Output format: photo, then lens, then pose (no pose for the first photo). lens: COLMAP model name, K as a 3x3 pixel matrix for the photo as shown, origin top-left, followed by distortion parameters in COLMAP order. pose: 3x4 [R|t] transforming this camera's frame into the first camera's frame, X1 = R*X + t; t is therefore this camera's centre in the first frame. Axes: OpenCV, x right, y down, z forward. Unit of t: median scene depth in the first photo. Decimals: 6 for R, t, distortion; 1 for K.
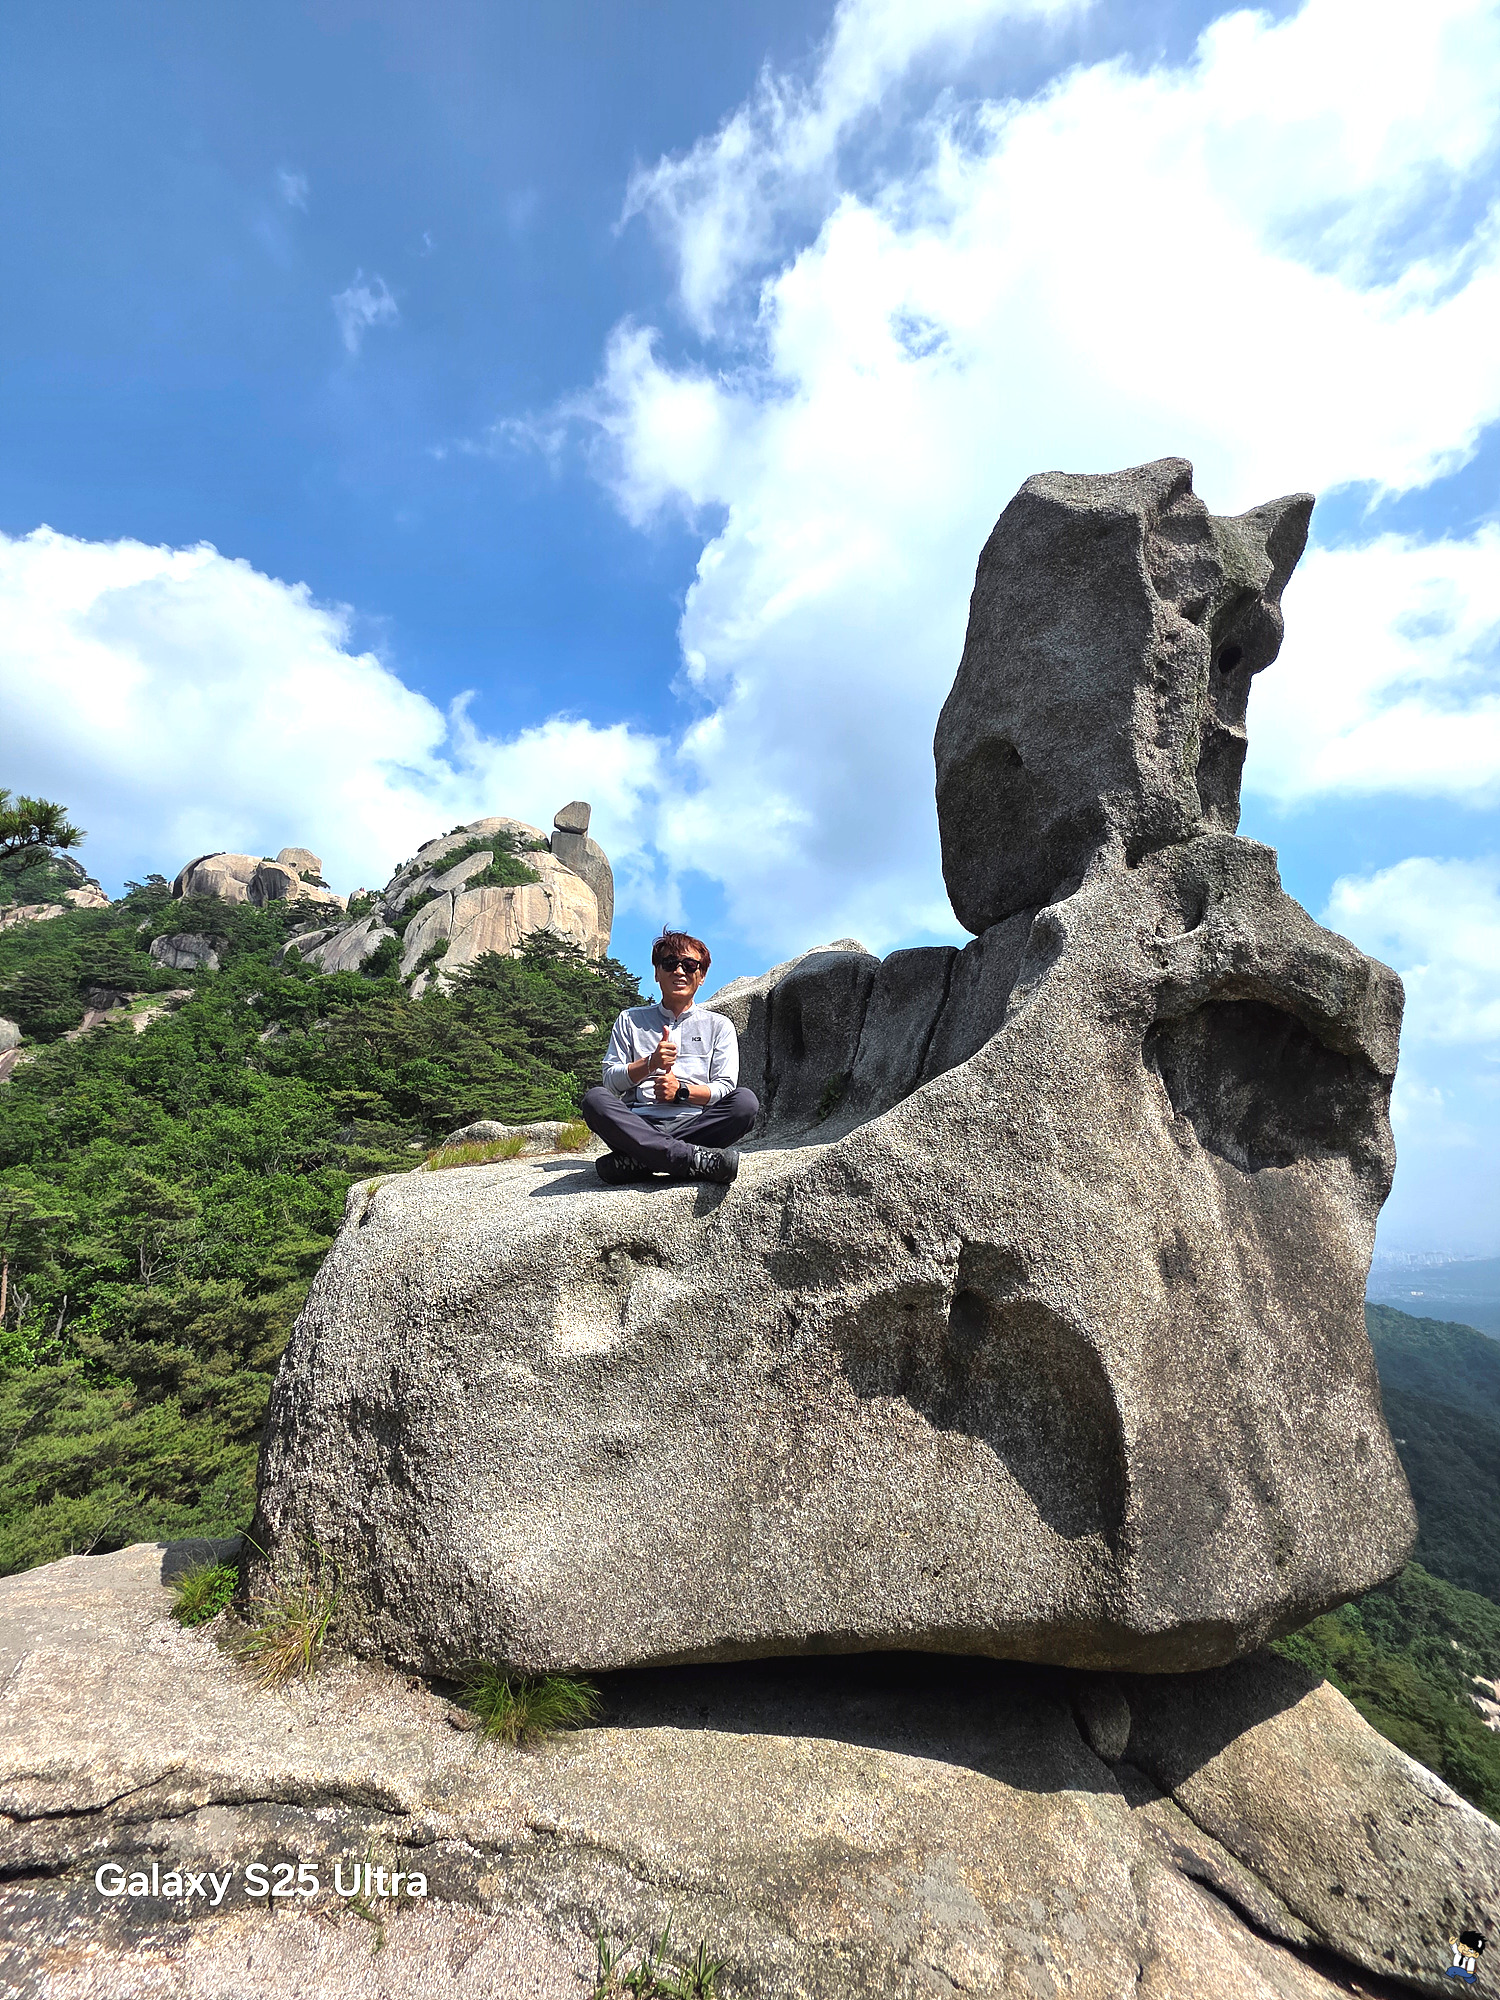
lens RADIAL K [[790.3, 0, 757.5], [0, 790.3, 997.4], [0, 0, 1]] dist [-0.001715, 0.000561]
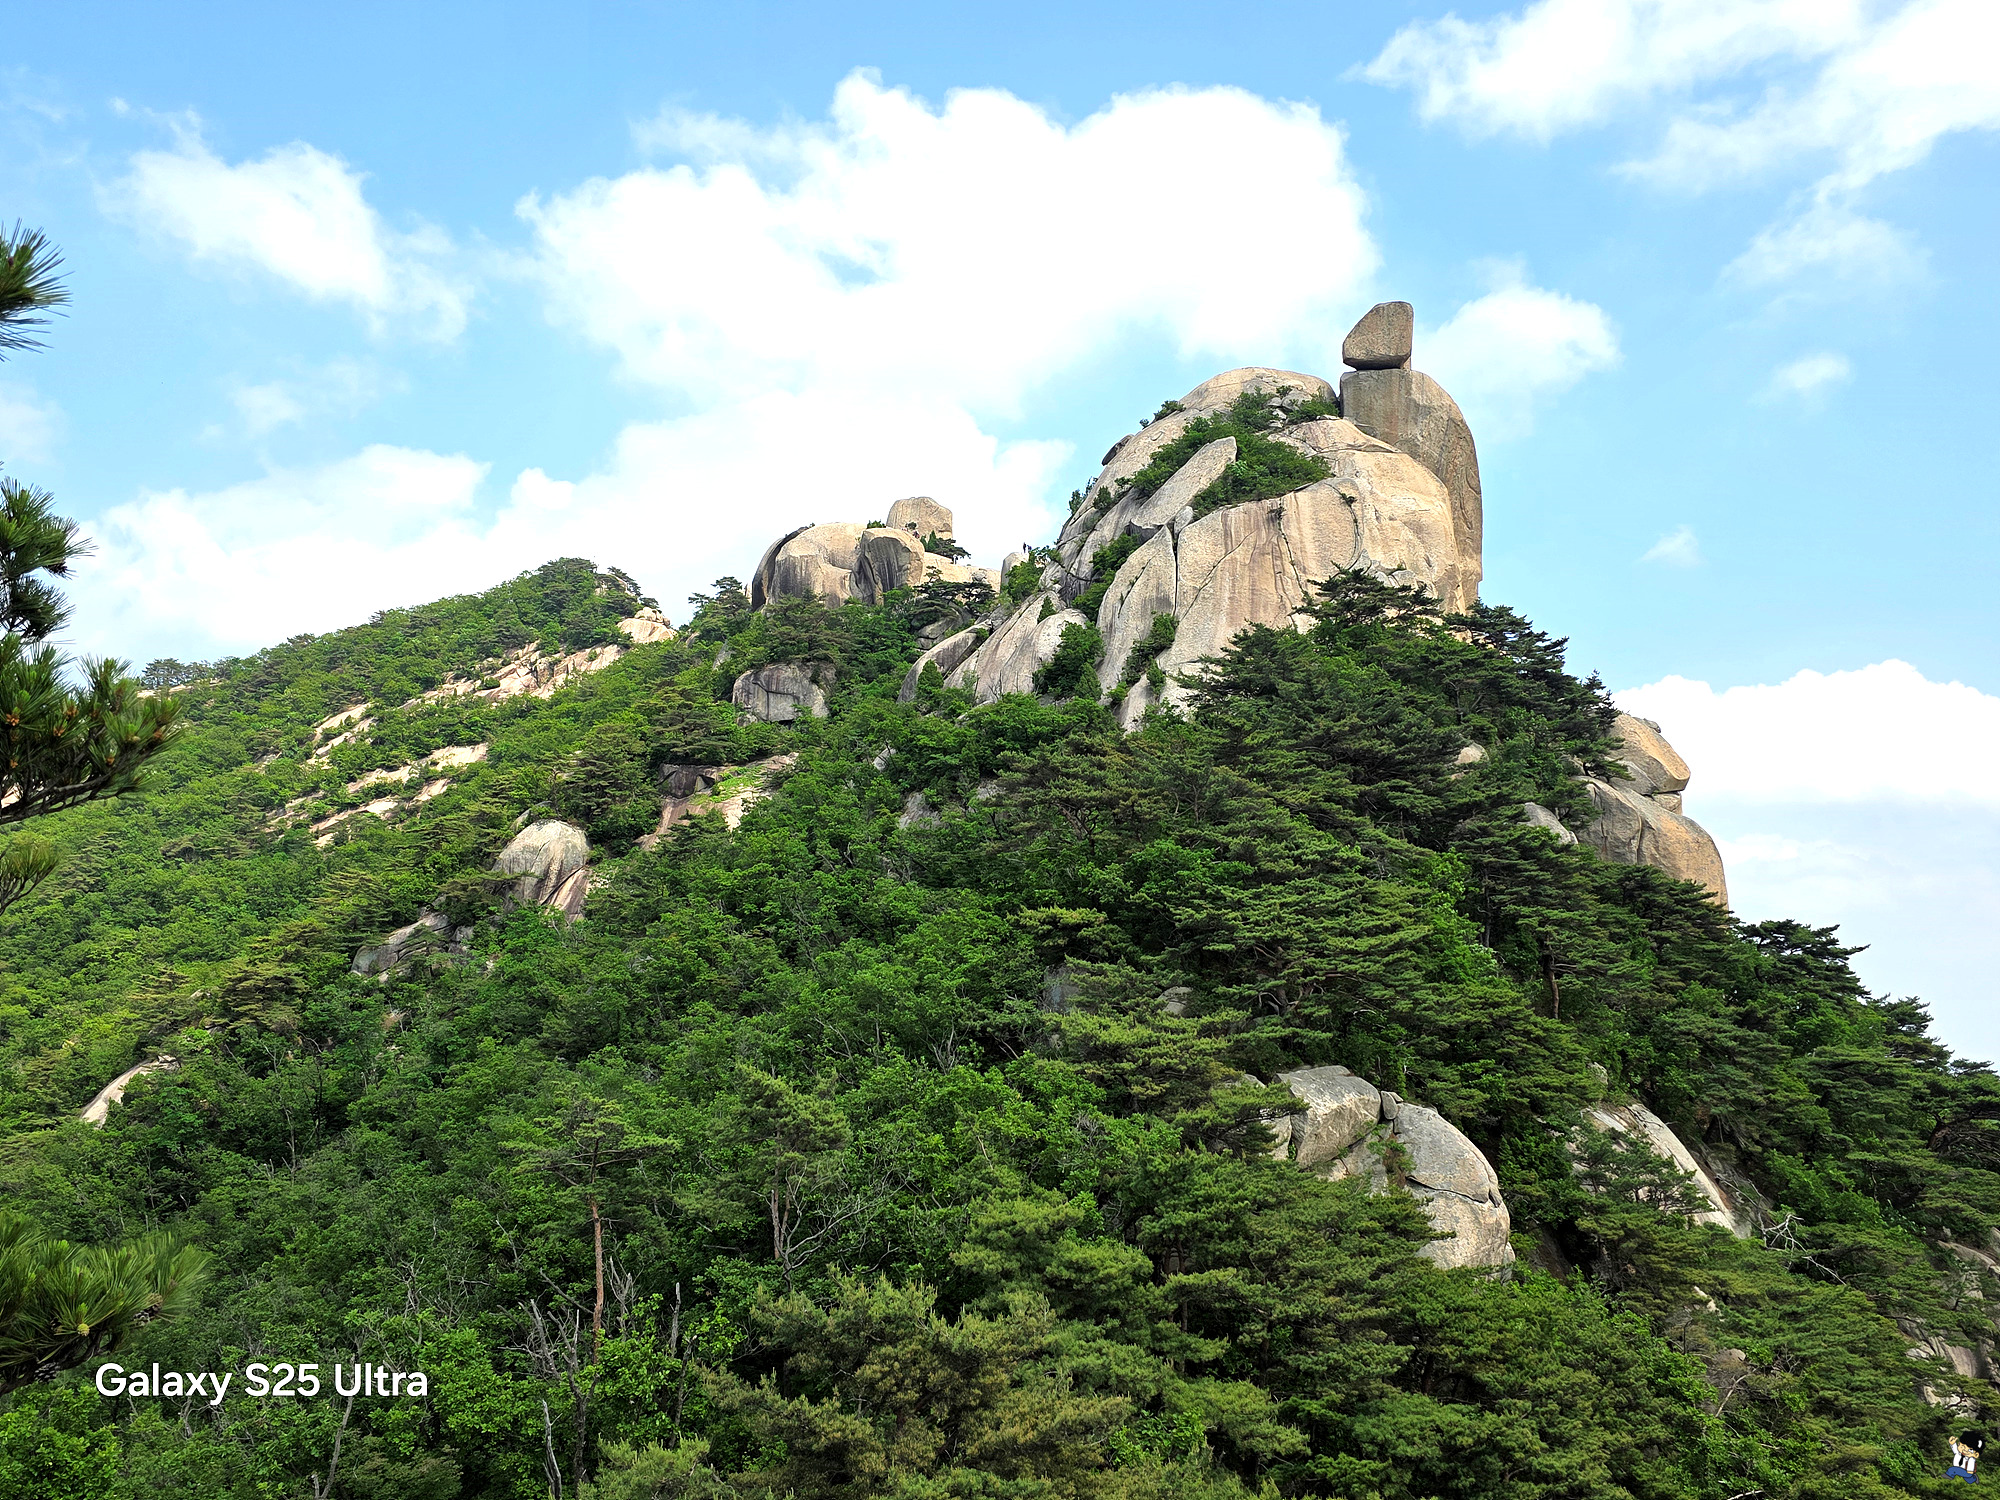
lens RADIAL K [[1533.2, 0, 1010.0], [0, 1533.2, 734.2], [0, 0, 1]] dist [0.132203, -0.171893]
pose [[0.880584, -0.100587, -0.463092, -0.024382], [0.110860, 0.993823, -0.005061, 0.000021], [0.460740, -0.046882, 0.886296, 0.032647]]
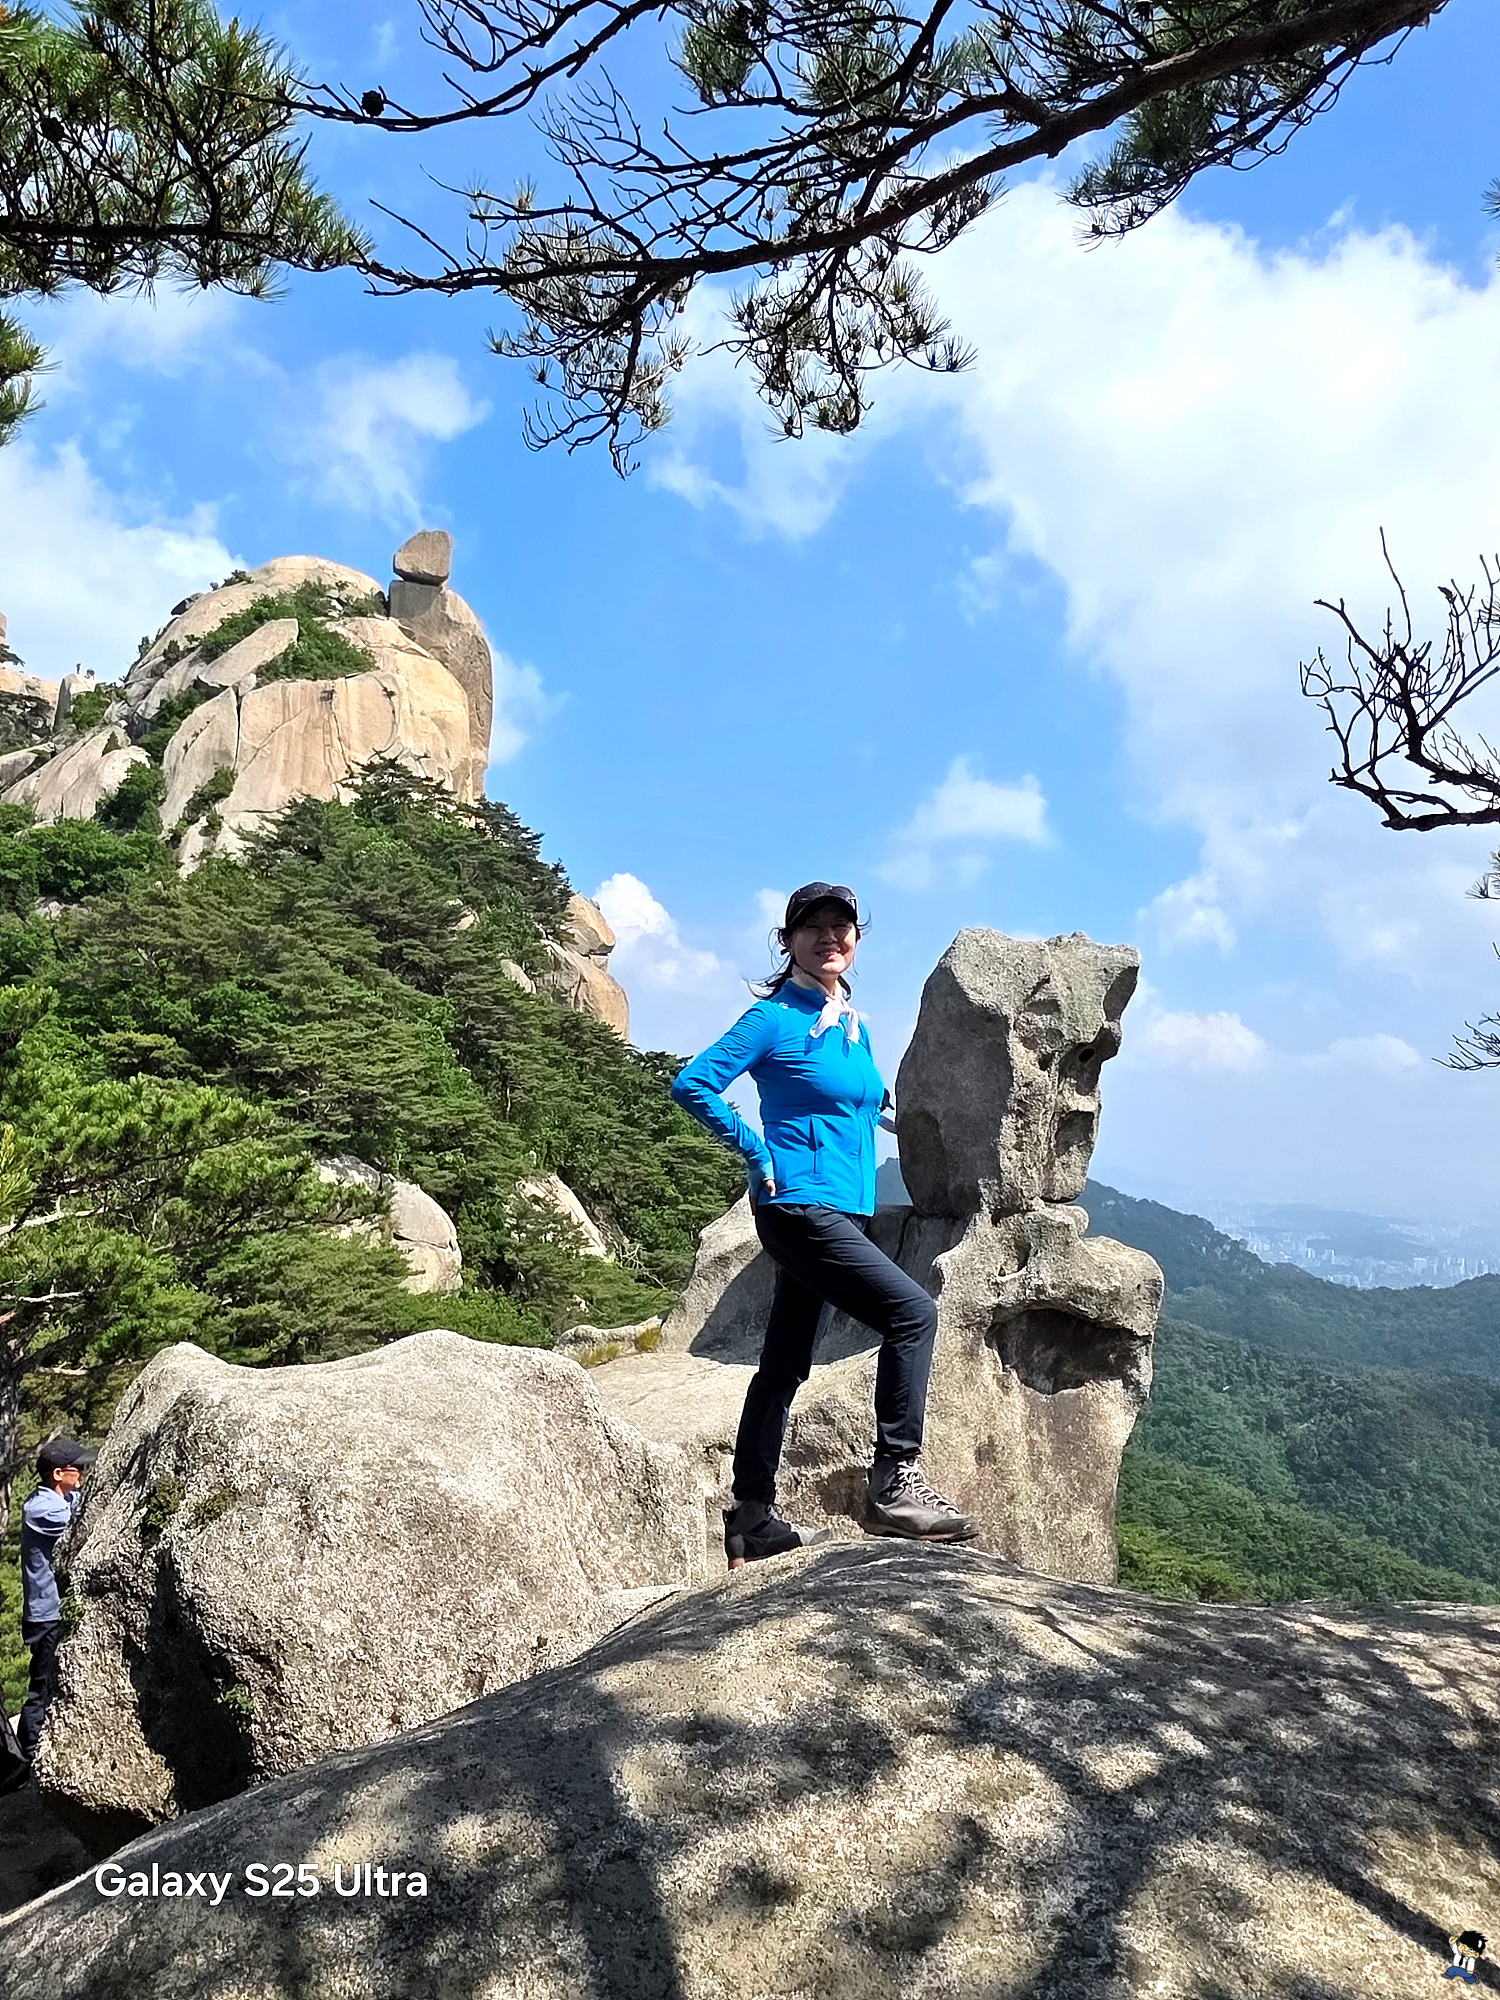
lens RADIAL K [[1283.7, 0, 719.7], [0, 1283.7, 1016.8], [0, 0, 1]] dist [0.001475, 0.001907]
pose [[0.999975, 0.006898, -0.001625, -0.004519], [-0.006608, 0.990415, 0.137968, -0.035632], [0.002561, -0.137954, 0.990435, -0.061482]]
